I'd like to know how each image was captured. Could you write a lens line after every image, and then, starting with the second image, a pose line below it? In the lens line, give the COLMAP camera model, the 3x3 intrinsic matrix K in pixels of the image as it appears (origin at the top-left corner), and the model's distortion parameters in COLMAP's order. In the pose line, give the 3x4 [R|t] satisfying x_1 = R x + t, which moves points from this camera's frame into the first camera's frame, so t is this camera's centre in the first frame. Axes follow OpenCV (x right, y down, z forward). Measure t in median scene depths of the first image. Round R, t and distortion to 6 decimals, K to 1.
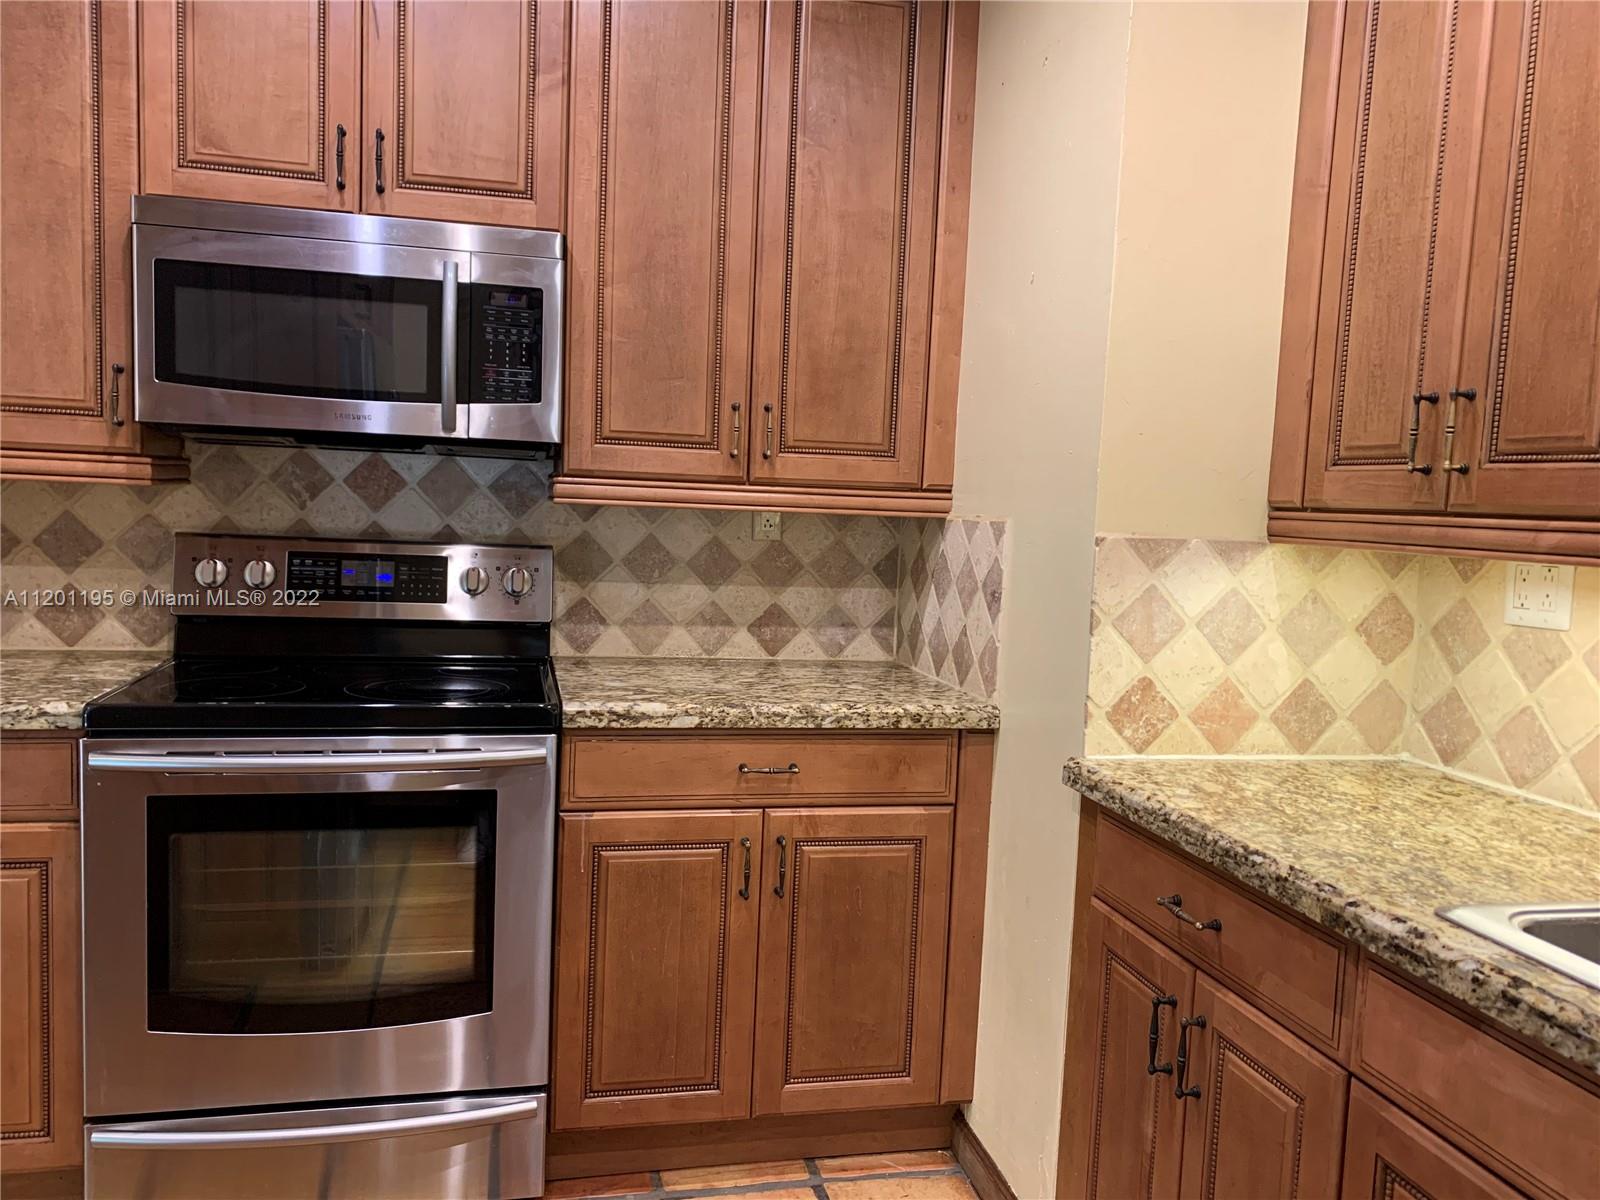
lens RADIAL K [[1210.9, 0, 796.9], [0, 1210.9, 608.3], [0, 0, 1]] dist [0.016475, -0.006785]
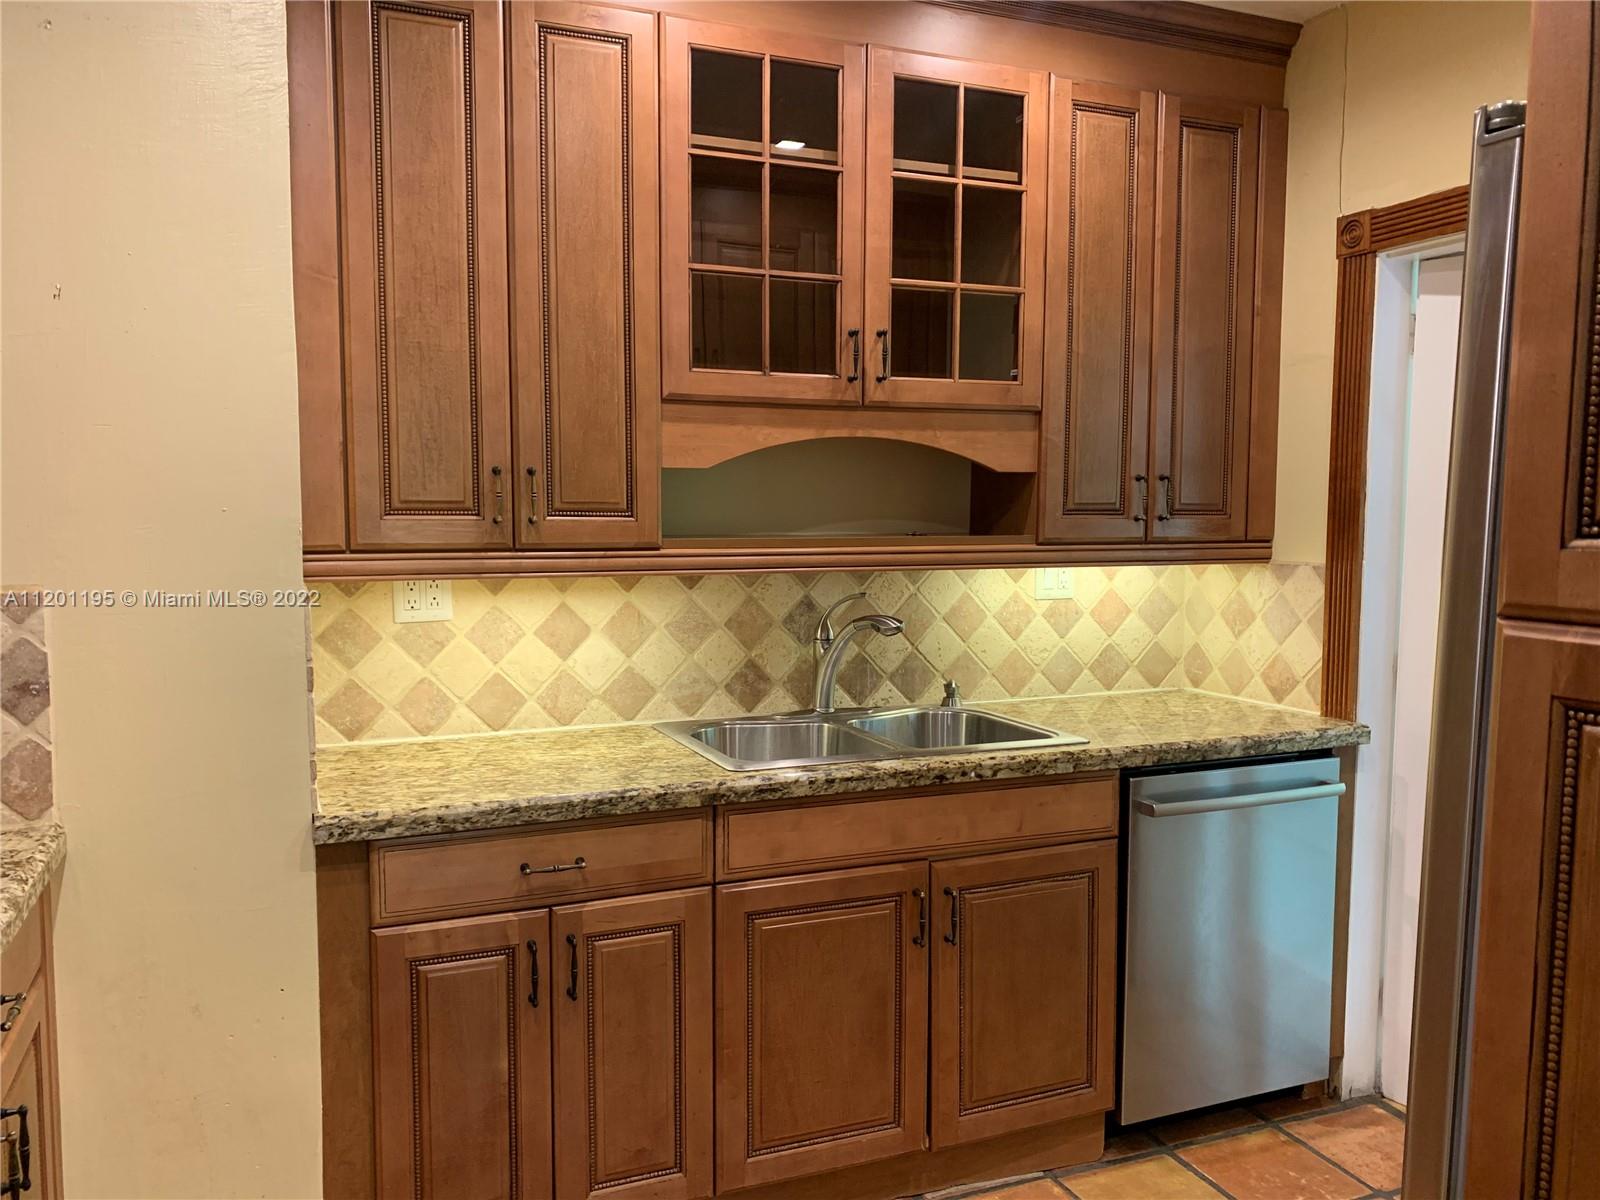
lens RADIAL K [[1210.9, 0, 796.9], [0, 1210.9, 599.2], [0, 0, 1]] dist [0.016475, -0.006785]
pose [[-0.170618, -0.120935, 0.977888, -0.902878], [0.077976, 0.987670, 0.135750, -0.179594], [-0.982247, 0.099413, -0.159085, 0.851712]]
